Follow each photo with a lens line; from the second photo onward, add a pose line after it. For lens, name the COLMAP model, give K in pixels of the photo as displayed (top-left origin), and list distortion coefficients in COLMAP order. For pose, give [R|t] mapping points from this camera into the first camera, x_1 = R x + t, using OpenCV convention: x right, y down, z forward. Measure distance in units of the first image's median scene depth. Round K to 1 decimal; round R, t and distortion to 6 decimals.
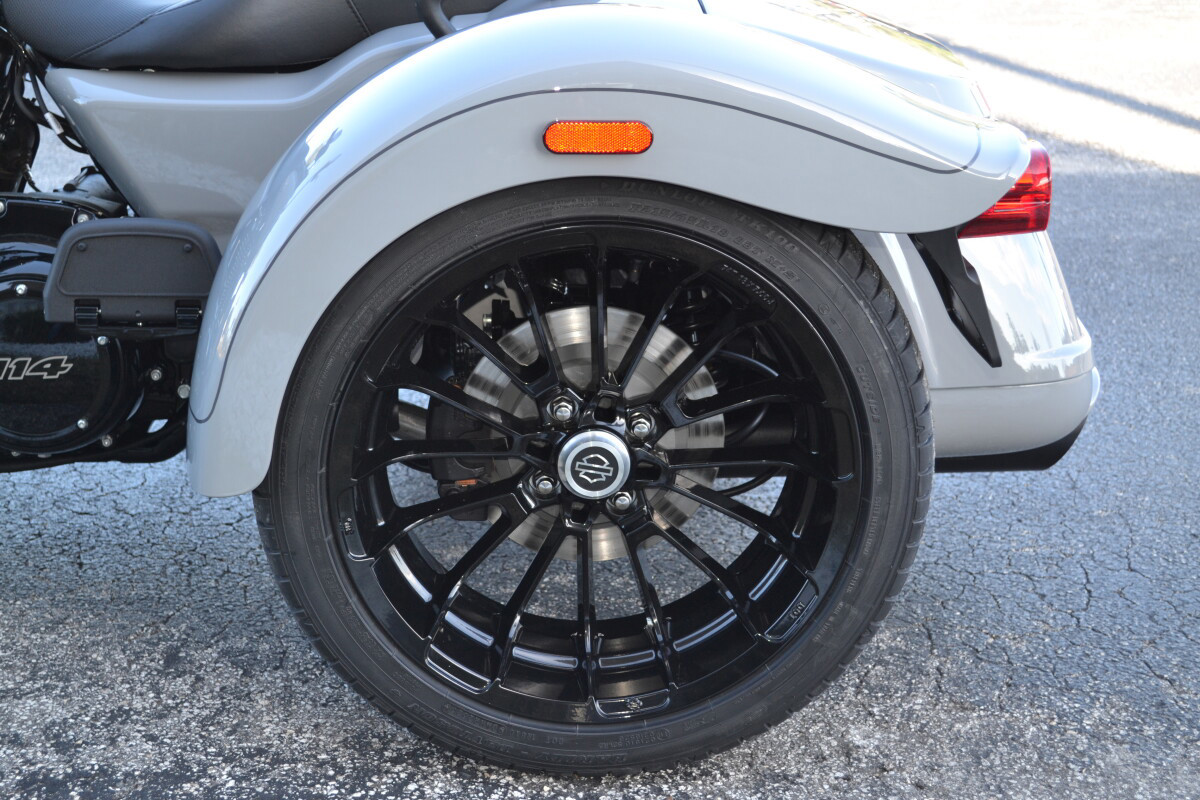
lens RADIAL K [[1853.9, 0, 600.4], [0, 1853.9, 398.0], [0, 0, 1]] dist [0.003536, 0.000000]
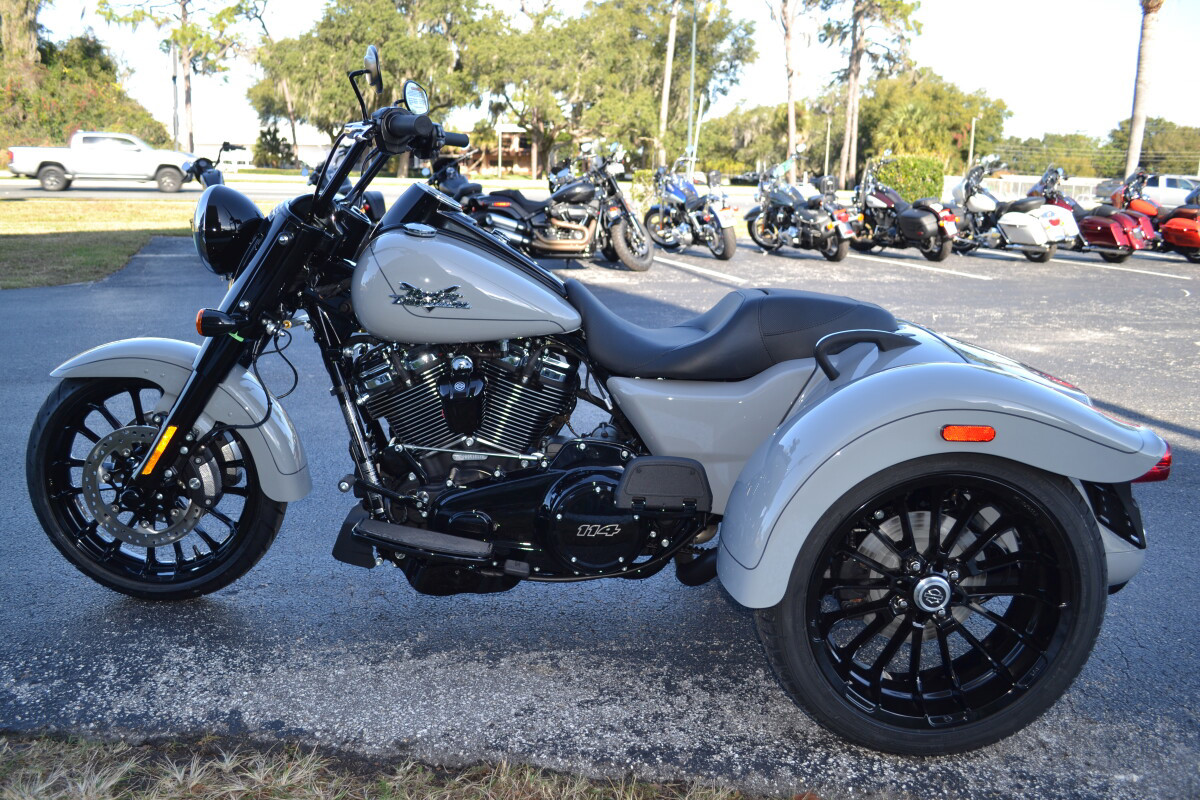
lens RADIAL K [[1043.2, 0, 599.0], [0, 1043.2, 403.5], [0, 0, 1]] dist [-0.063572, 0.003426]
pose [[0.999333, 0.025578, -0.026049, -0.320024], [-0.028210, 0.993939, -0.106248, -0.036442], [0.023173, 0.106912, 0.993998, -0.105187]]
